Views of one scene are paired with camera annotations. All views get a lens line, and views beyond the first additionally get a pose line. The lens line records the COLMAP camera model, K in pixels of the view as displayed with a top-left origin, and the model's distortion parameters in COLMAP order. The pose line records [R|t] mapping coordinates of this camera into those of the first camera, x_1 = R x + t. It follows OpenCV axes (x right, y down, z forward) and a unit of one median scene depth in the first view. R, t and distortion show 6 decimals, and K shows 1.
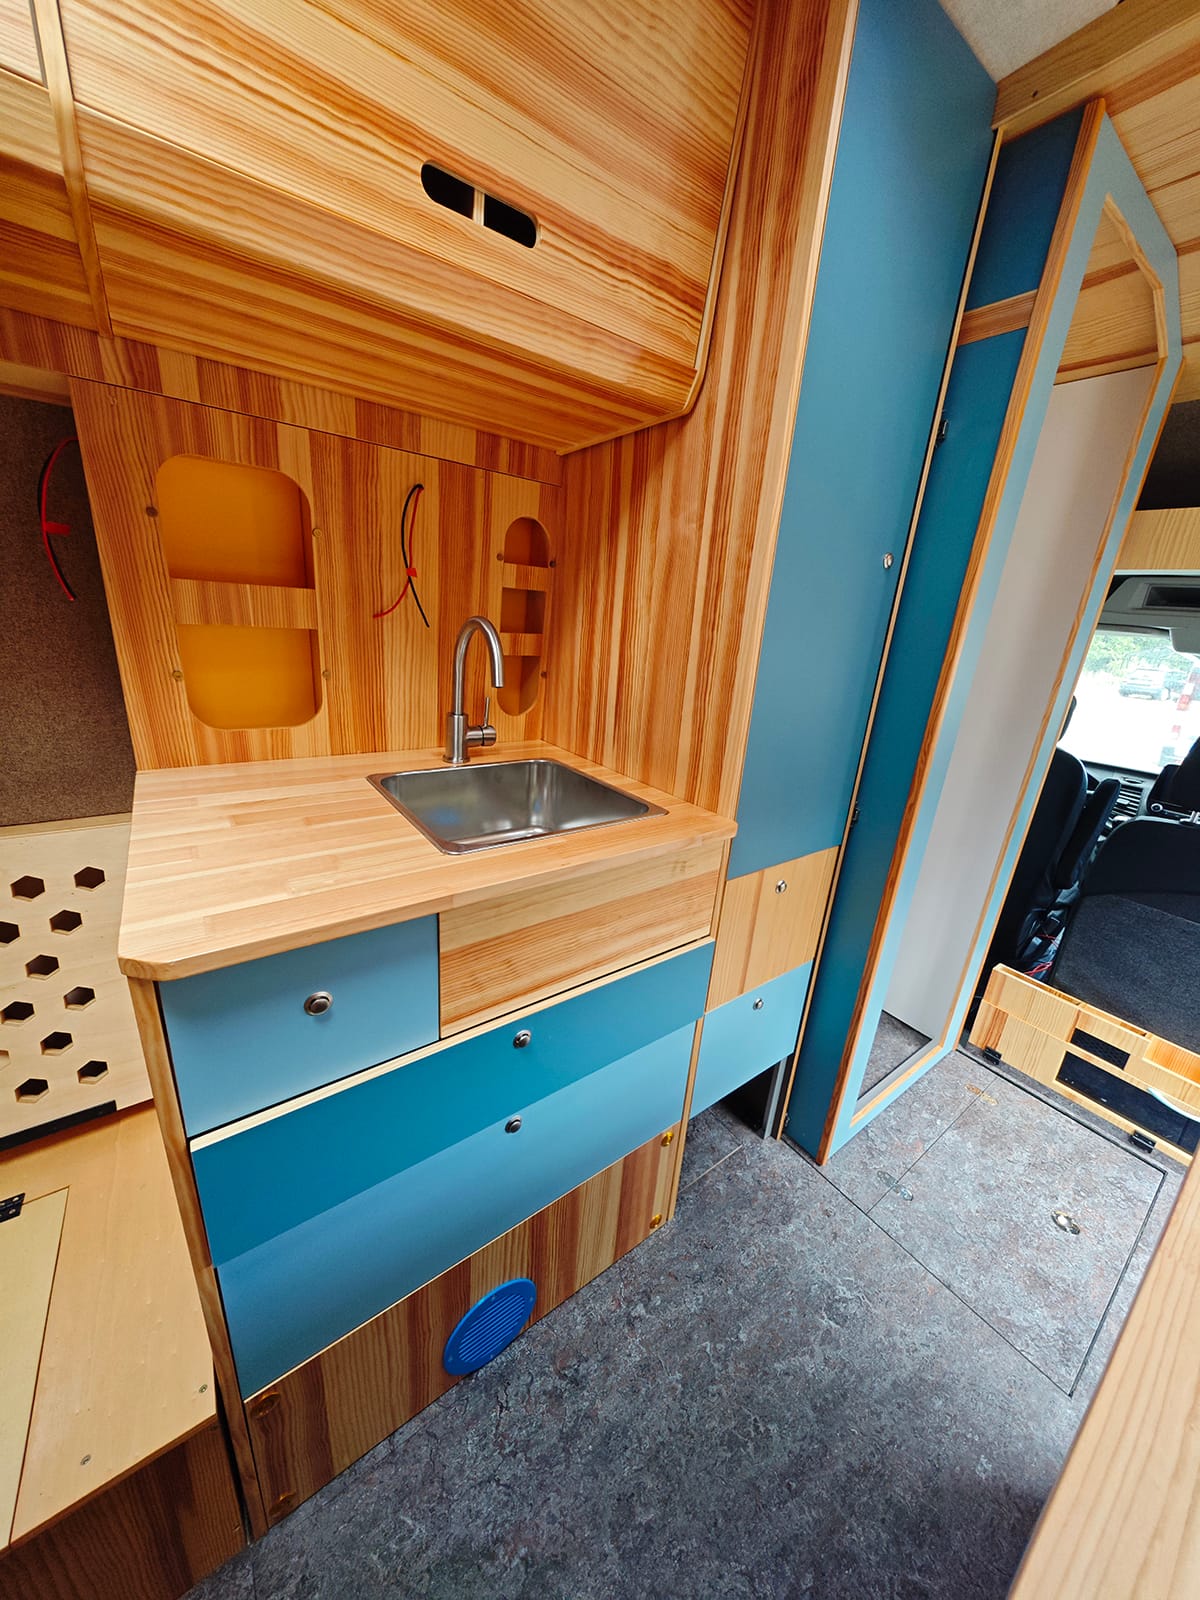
lens RADIAL K [[565.6, 0, 599.9], [0, 565.6, 797.7], [0, 0, 1]] dist [-0.002607, 0.000333]
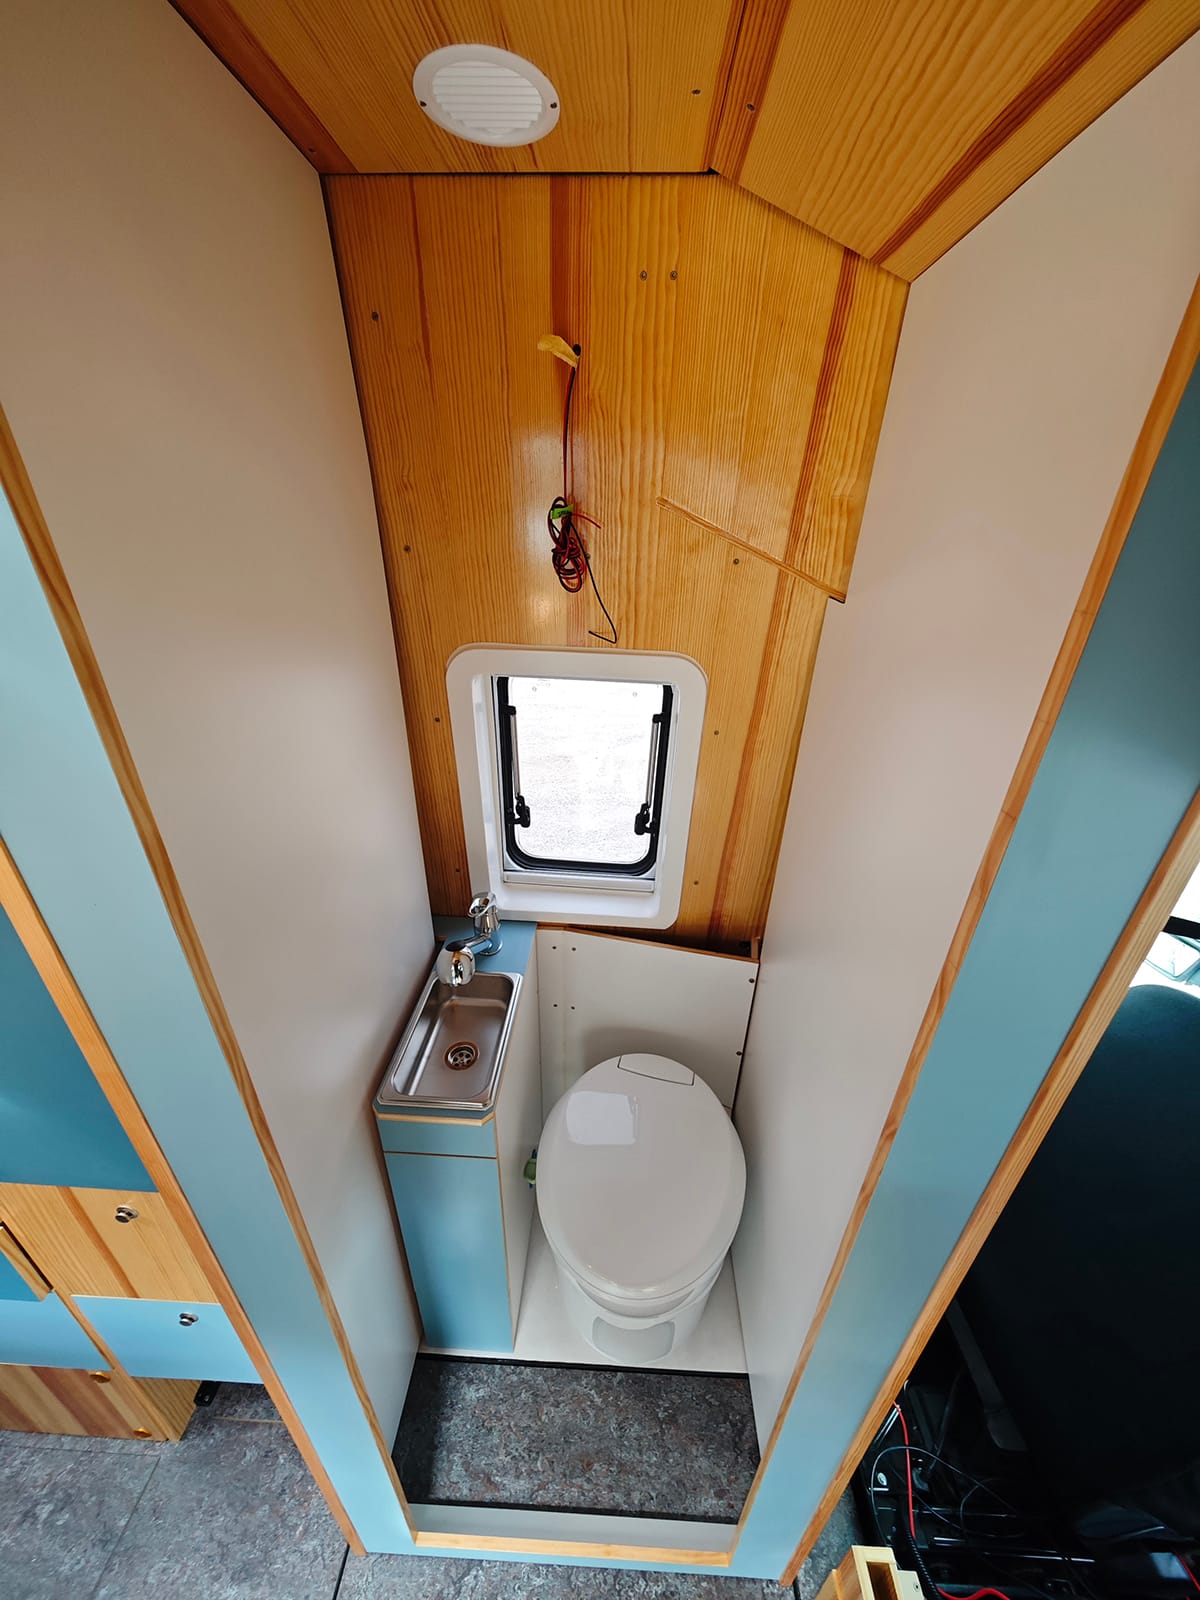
lens RADIAL K [[565.6, 0, 603.6], [0, 565.6, 797.8], [0, 0, 1]] dist [-0.002607, 0.000333]
pose [[0.783535, 0.224851, -0.579236, 1.049353], [-0.167466, 0.974149, 0.151619, -0.527308], [0.598354, -0.021796, 0.800935, 0.818667]]
